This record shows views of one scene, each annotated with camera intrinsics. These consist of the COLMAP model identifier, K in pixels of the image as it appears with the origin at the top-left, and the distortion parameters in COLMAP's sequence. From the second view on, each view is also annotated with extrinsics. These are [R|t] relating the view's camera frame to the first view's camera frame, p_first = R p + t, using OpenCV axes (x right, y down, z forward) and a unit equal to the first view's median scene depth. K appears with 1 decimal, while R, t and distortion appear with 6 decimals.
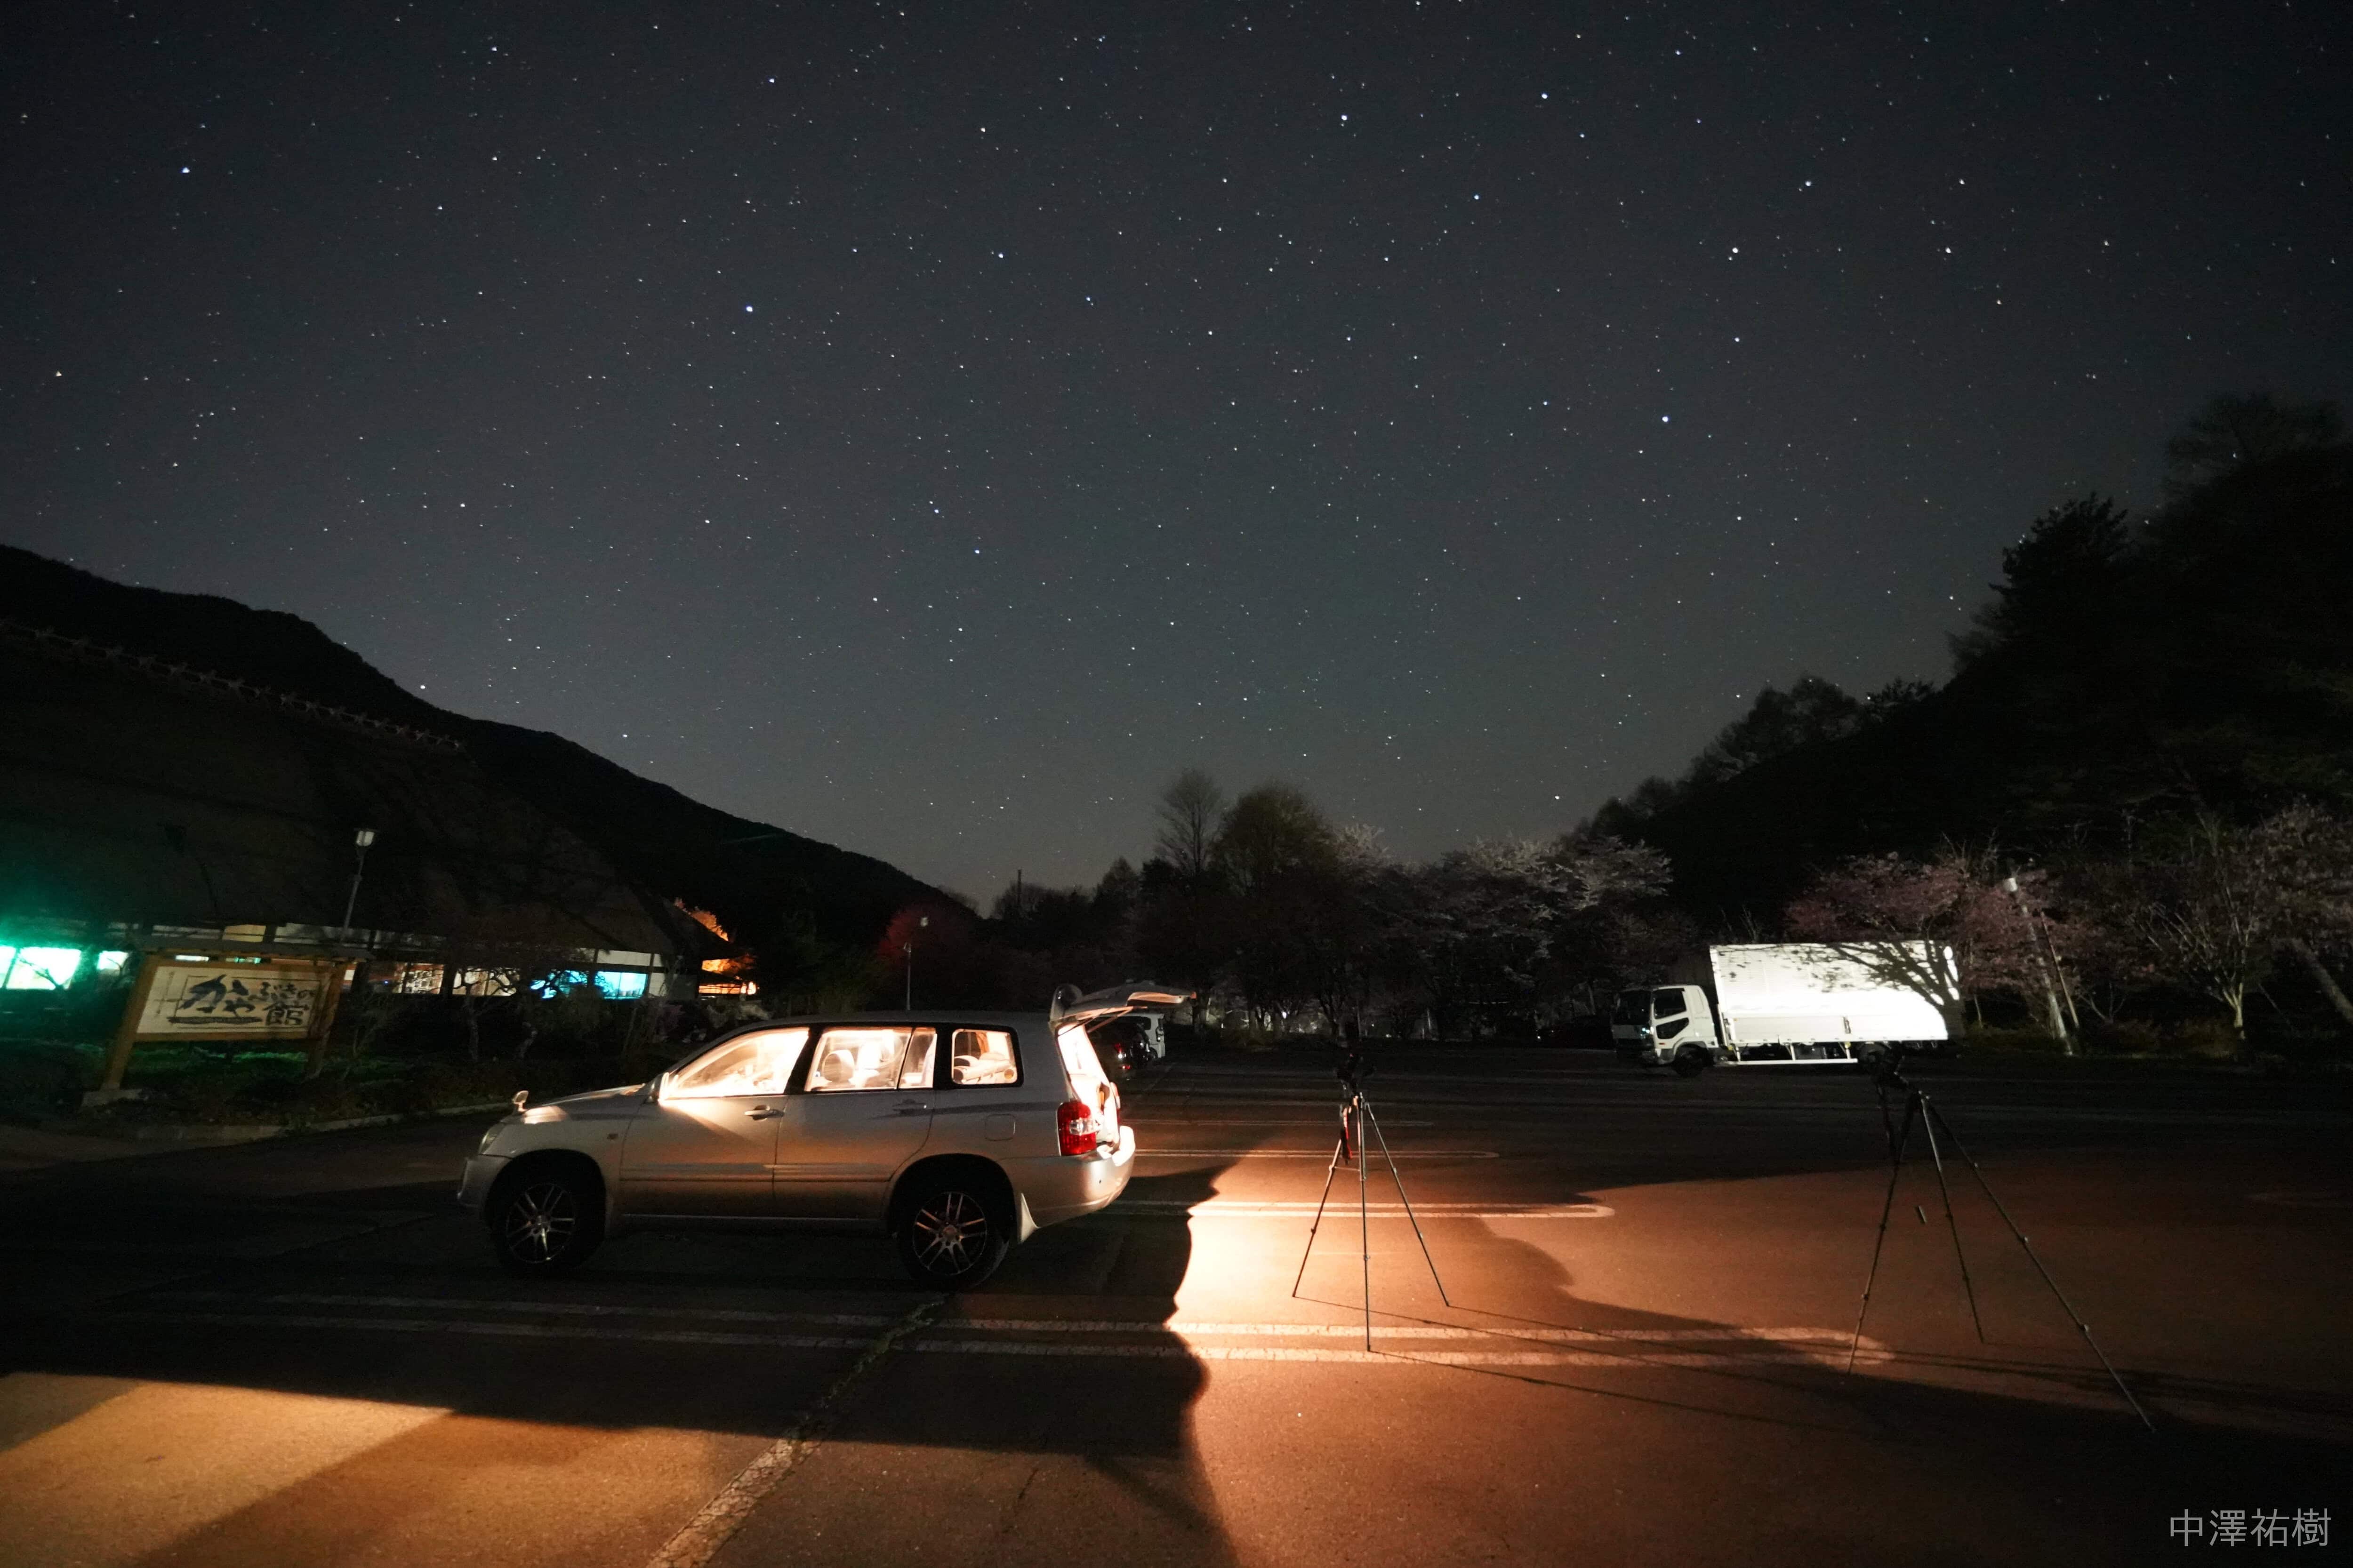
lens RADIAL K [[847.7, 0, 1178.6], [0, 847.7, 772.0], [0, 0, 1]] dist [-0.022062, 0.001311]
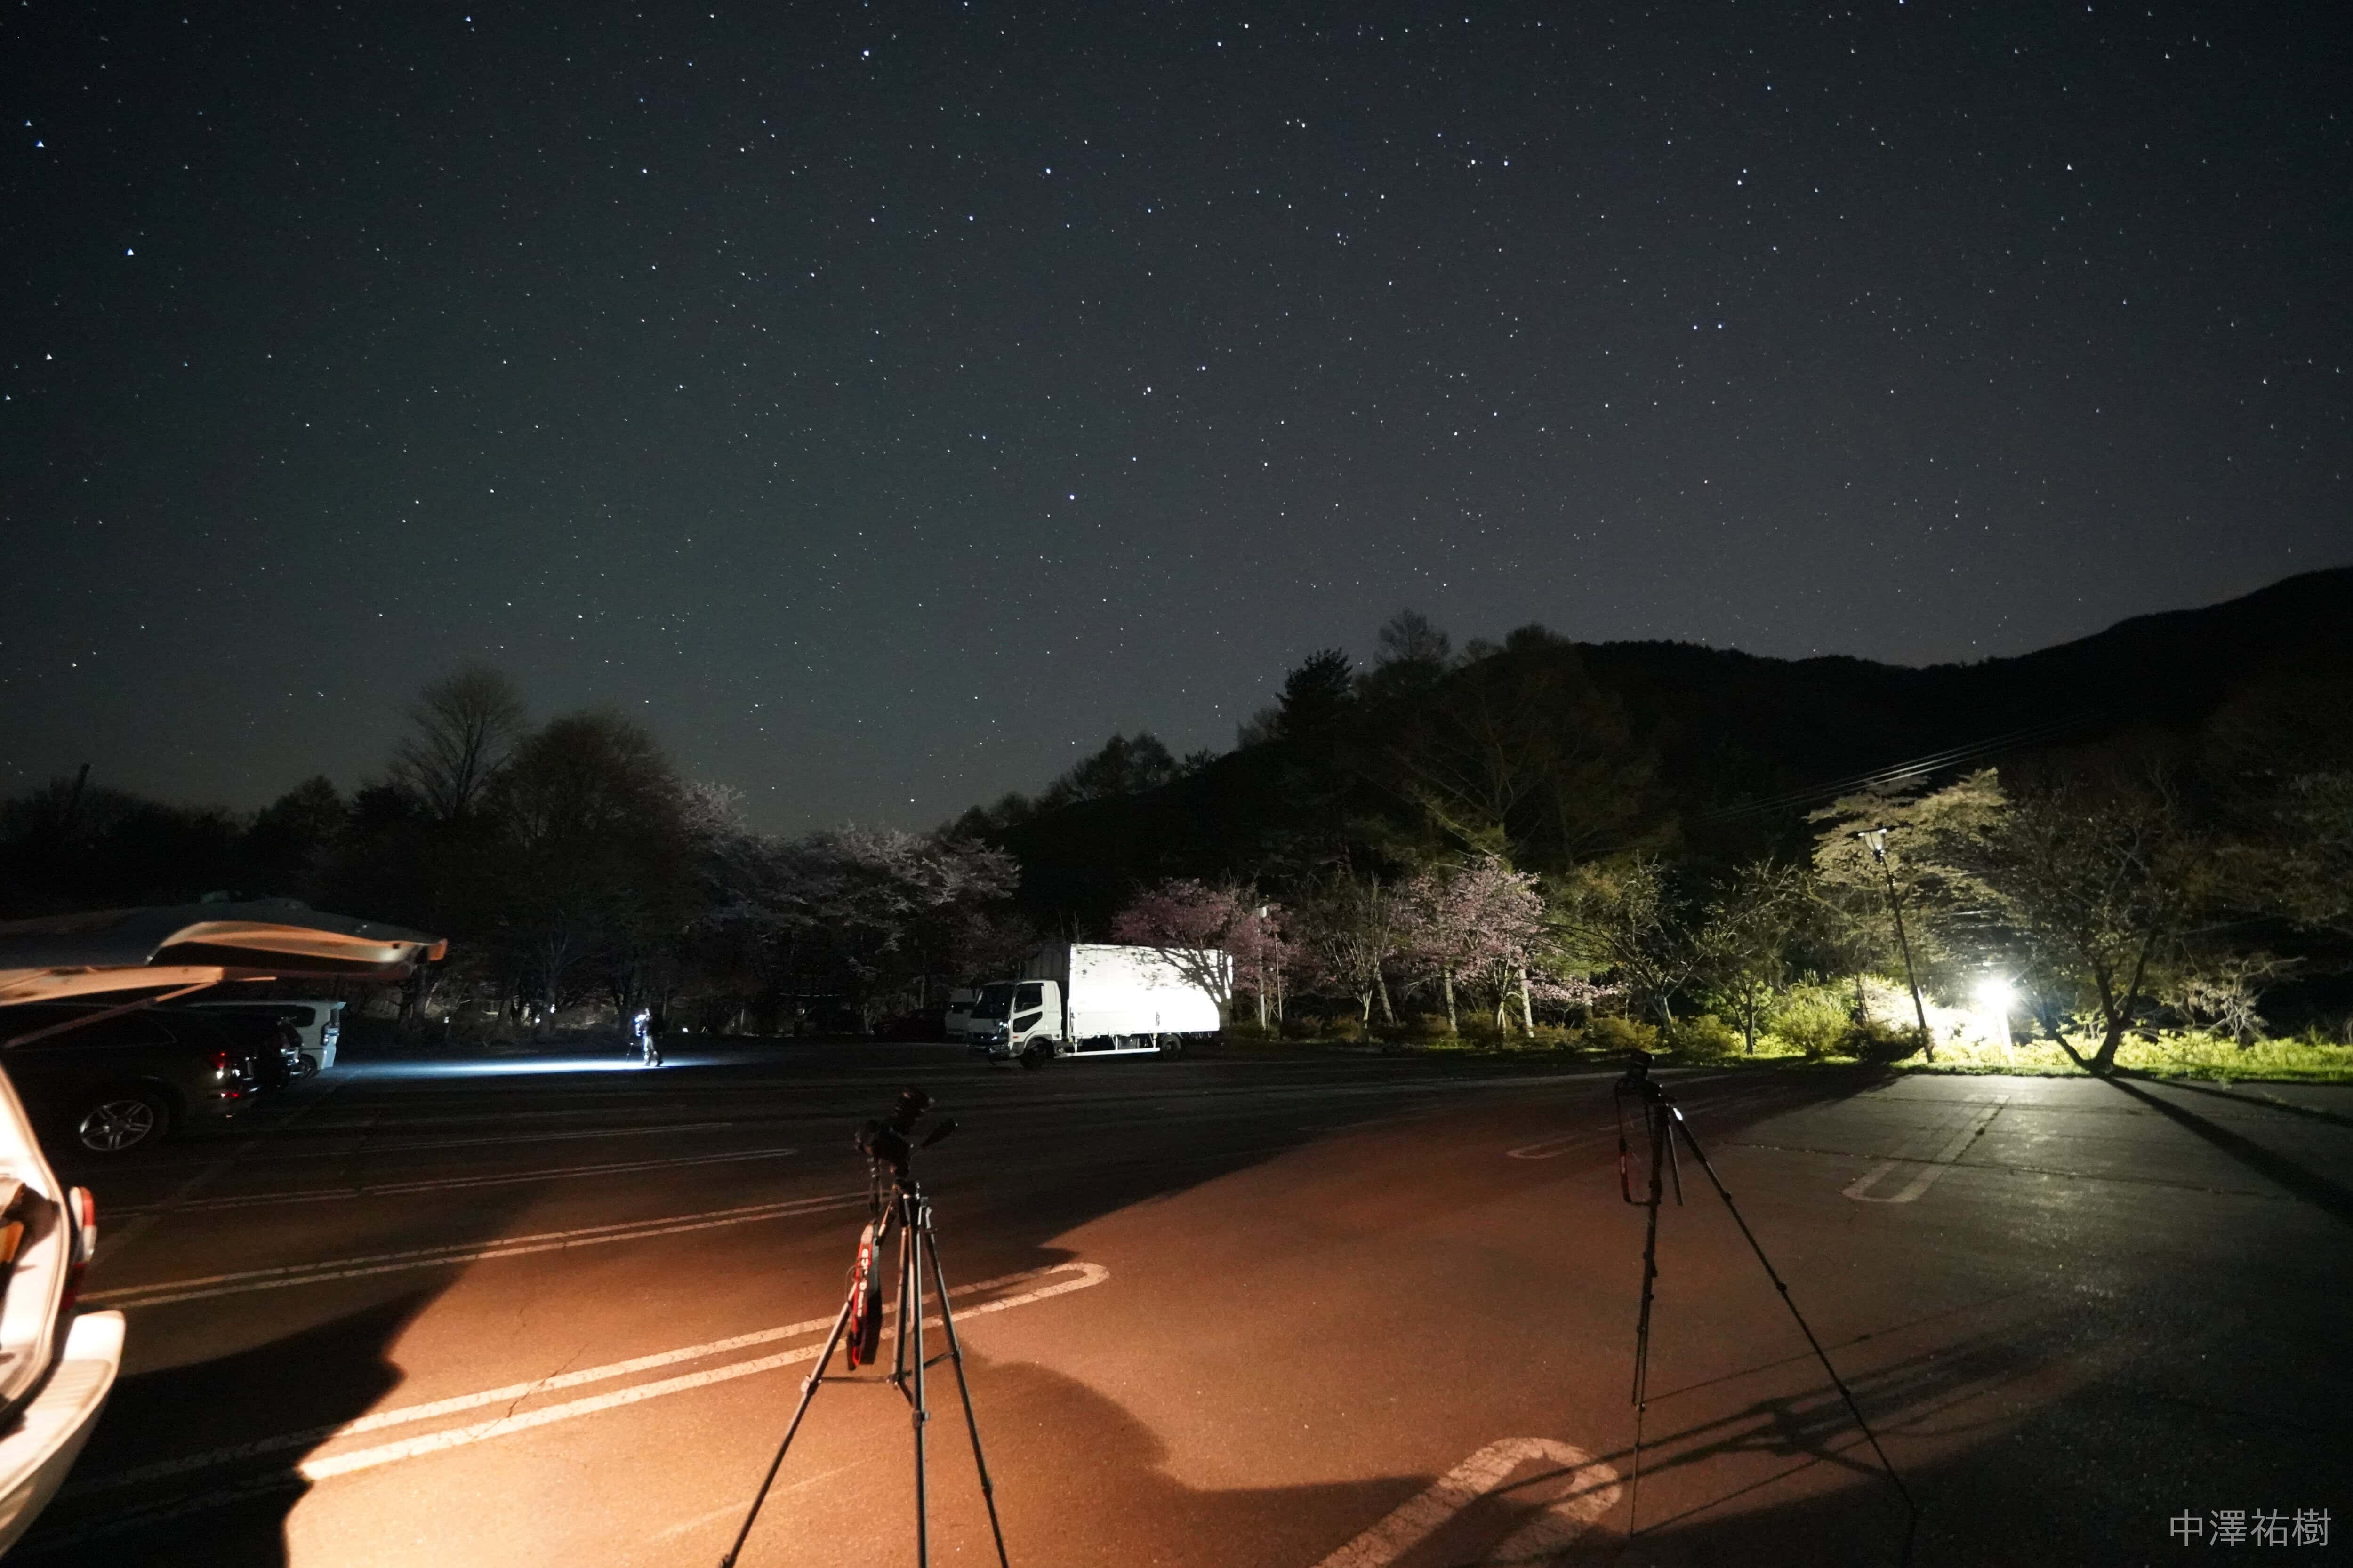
lens RADIAL K [[815.7, 0, 1175.0], [0, 815.7, 776.4], [0, 0, 1]] dist [-0.019430, 0.000163]
pose [[0.720223, 0.188766, 0.667568, -0.000176], [-0.189831, 0.979168, -0.072072, 0.043147], [-0.667266, -0.074817, 0.741053, 0.146039]]
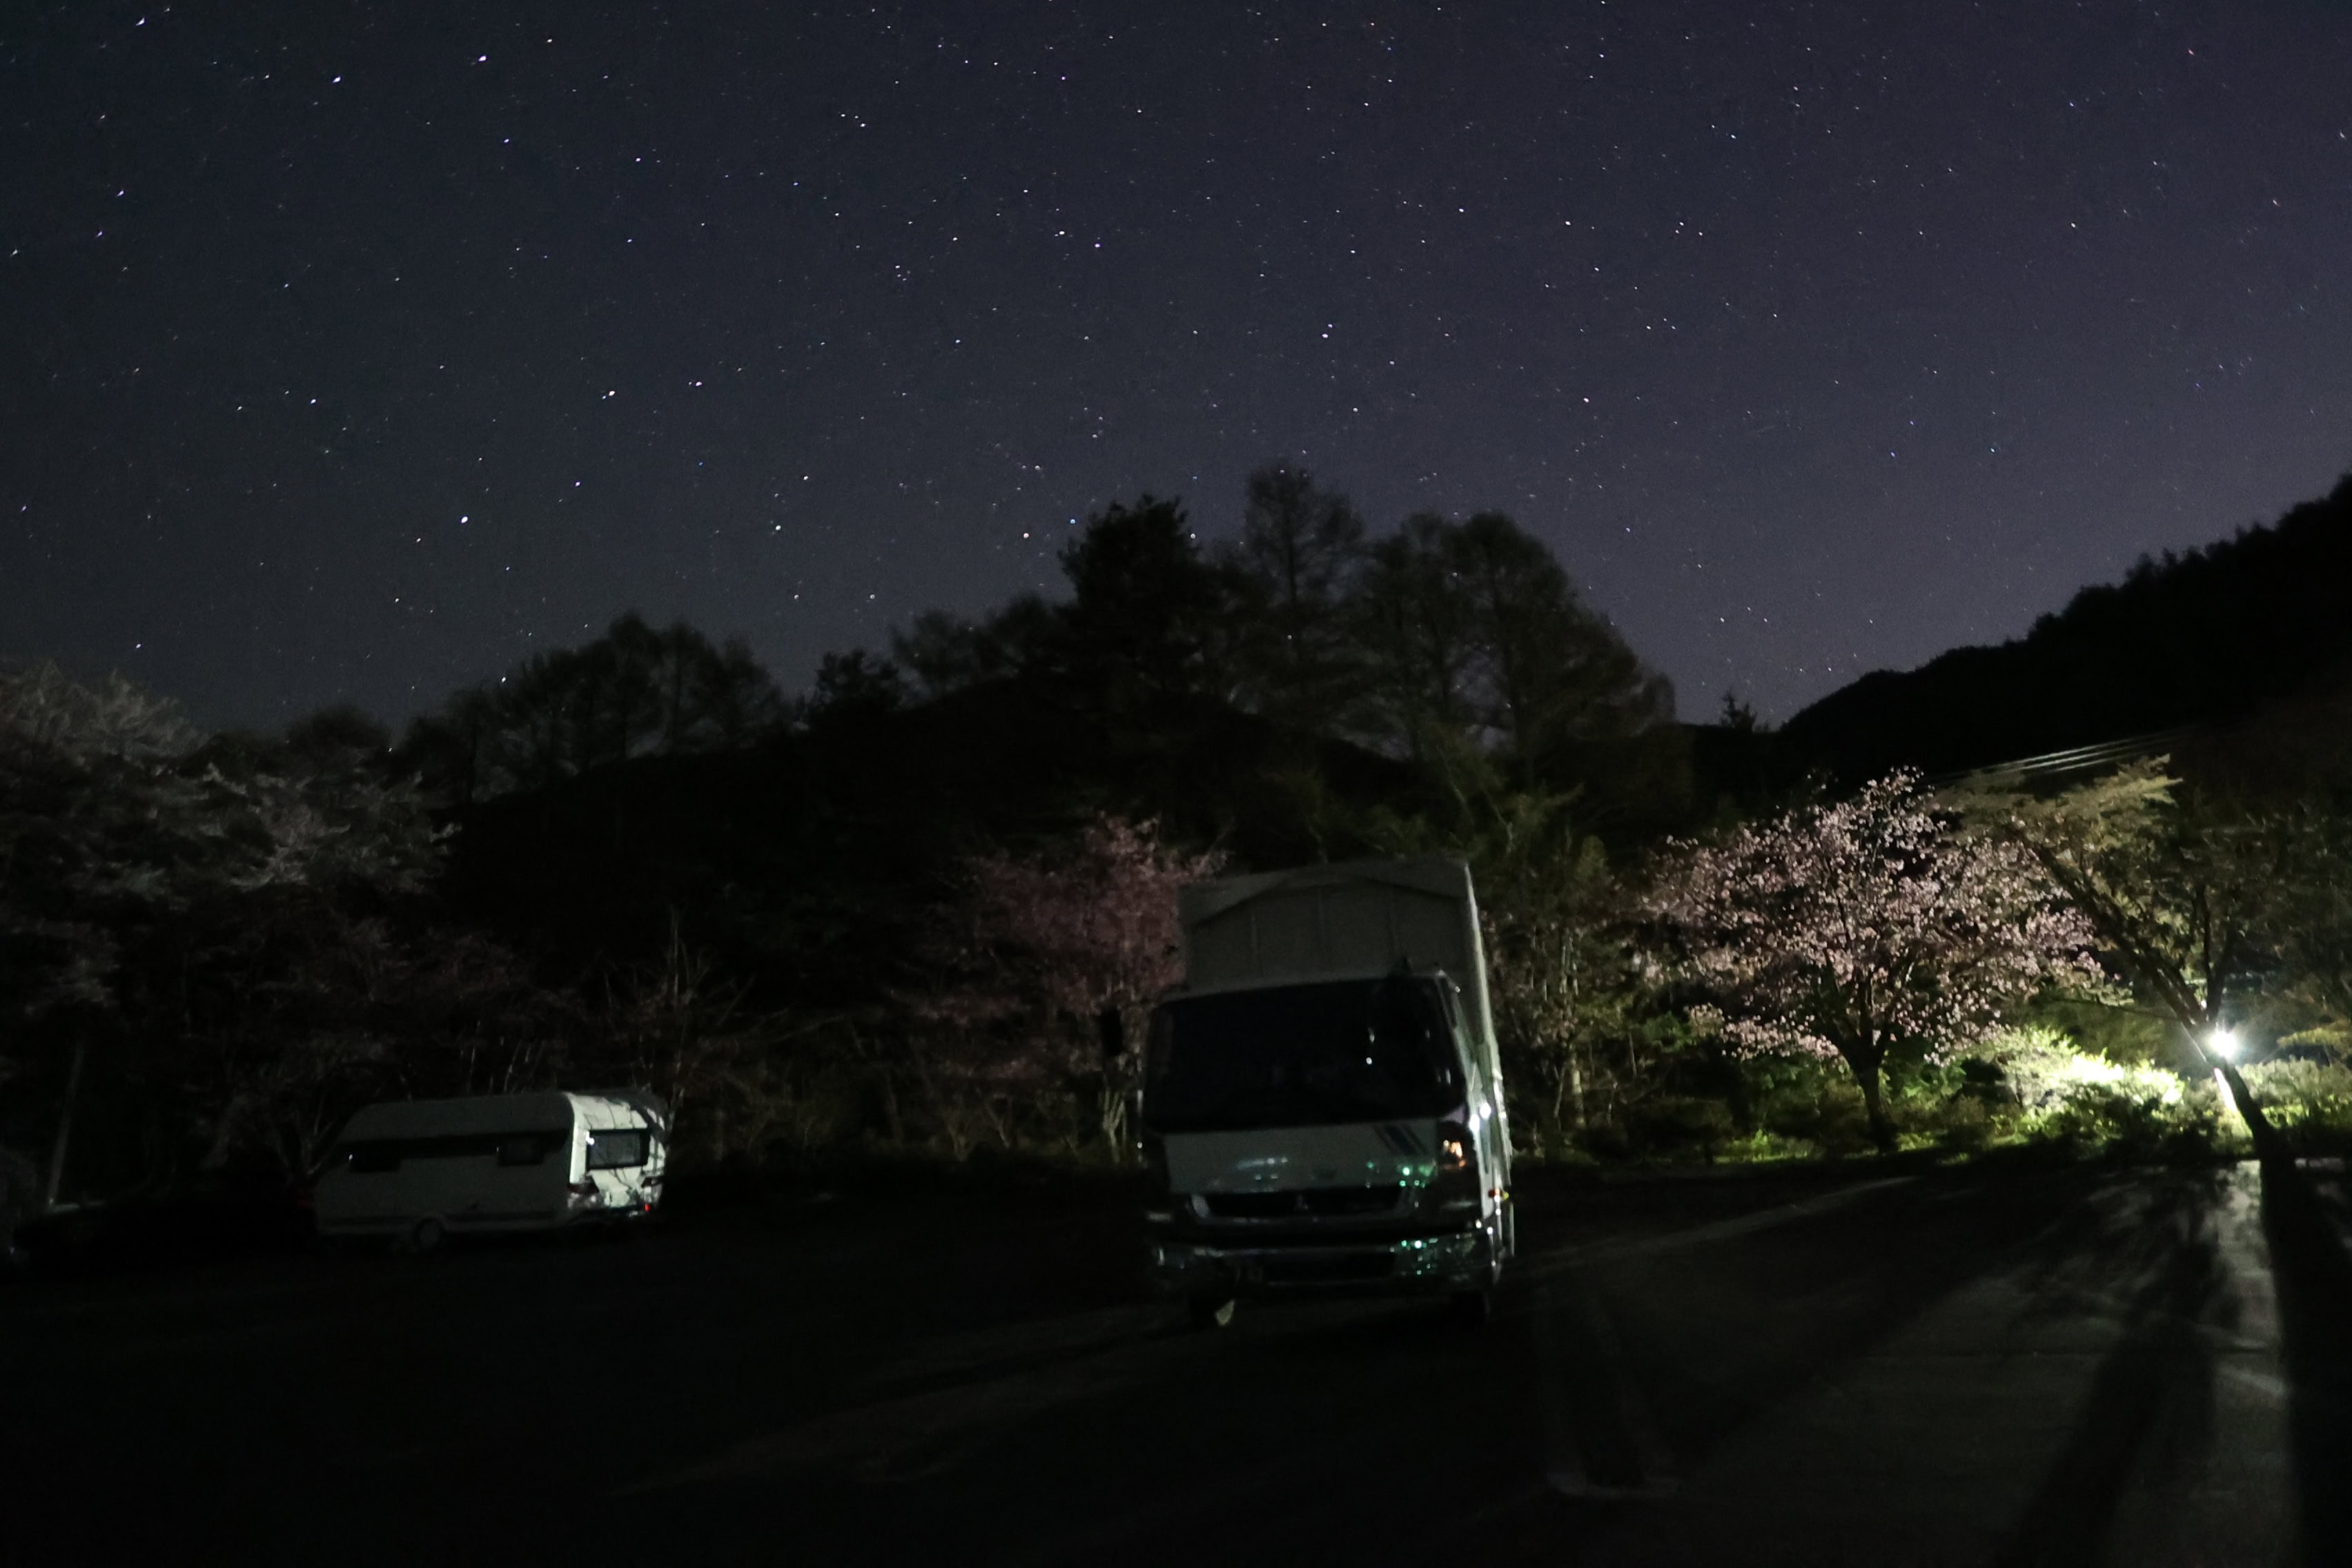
lens RADIAL K [[1134.2, 0, 1187.0], [0, 1134.2, 768.6], [0, 0, 1]] dist [-0.011249, 0.001356]
pose [[0.249236, 0.279369, 0.927272, 0.150750], [-0.216796, 0.949283, -0.227729, 0.210152], [-0.943865, -0.144270, 0.297162, 0.714125]]
